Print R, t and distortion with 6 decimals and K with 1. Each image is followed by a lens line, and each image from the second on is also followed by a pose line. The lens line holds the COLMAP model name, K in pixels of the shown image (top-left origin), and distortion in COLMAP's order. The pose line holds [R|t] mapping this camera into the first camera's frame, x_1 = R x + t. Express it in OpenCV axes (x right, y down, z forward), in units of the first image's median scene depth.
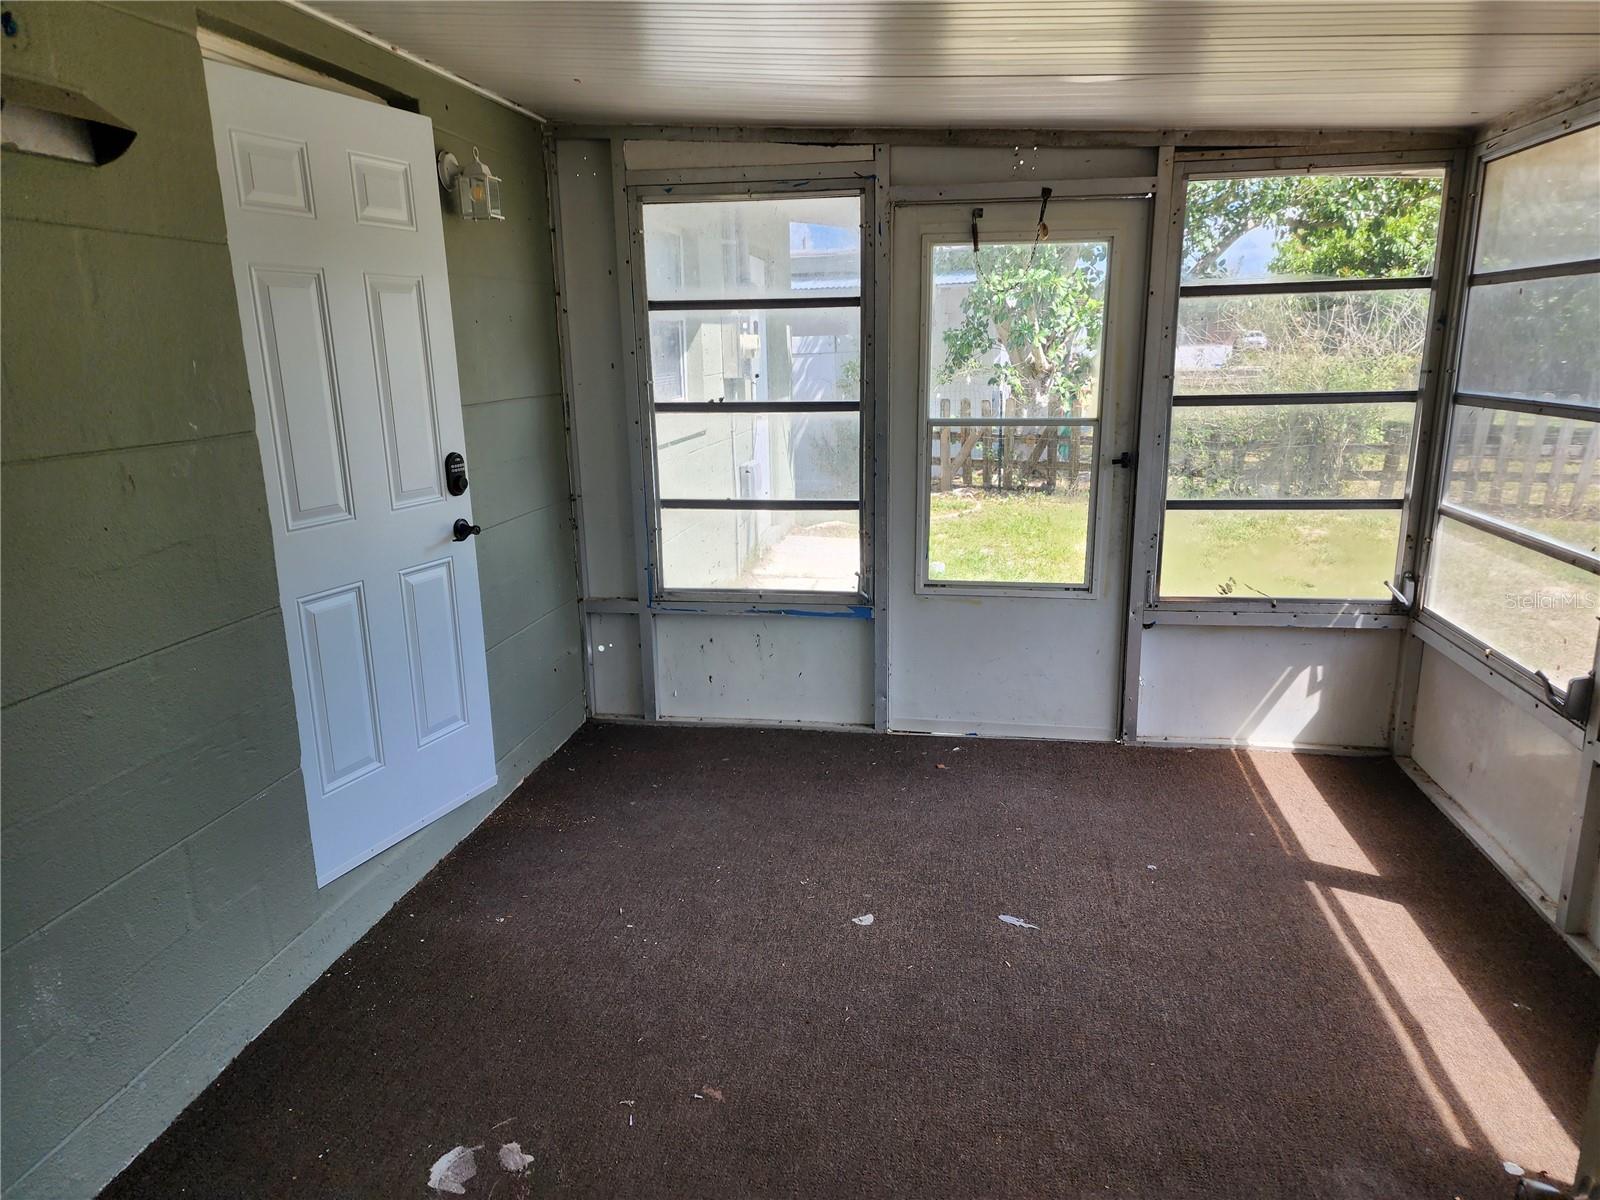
lens RADIAL K [[1084.6, 0, 799.4], [0, 1084.6, 631.0], [0, 0, 1]] dist [0.030144, -0.020669]
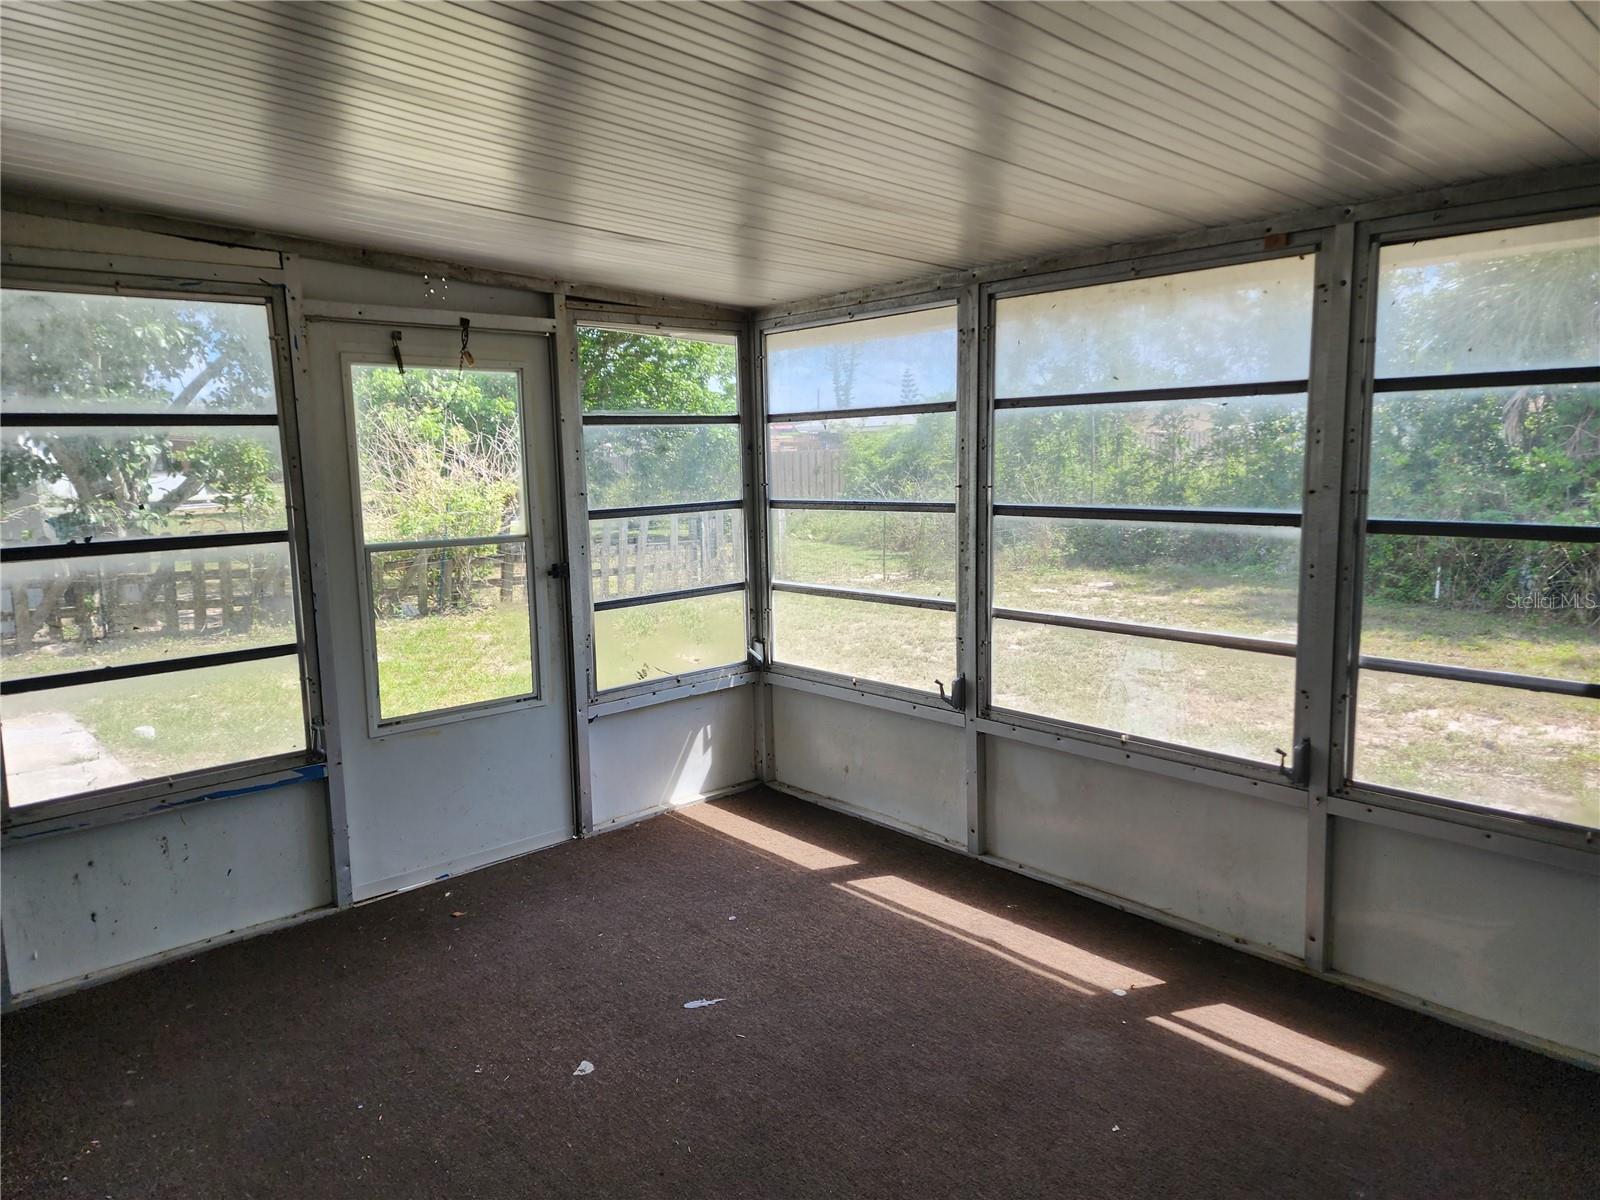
lens RADIAL K [[1074.2, 0, 791.1], [0, 1074.2, 600.8], [0, 0, 1]] dist [0.084525, -0.079436]
pose [[0.623520, -0.109440, 0.774109, -0.379456], [0.218697, 0.975041, -0.038306, -0.036439], [-0.750596, 0.193180, 0.631892, 0.159178]]
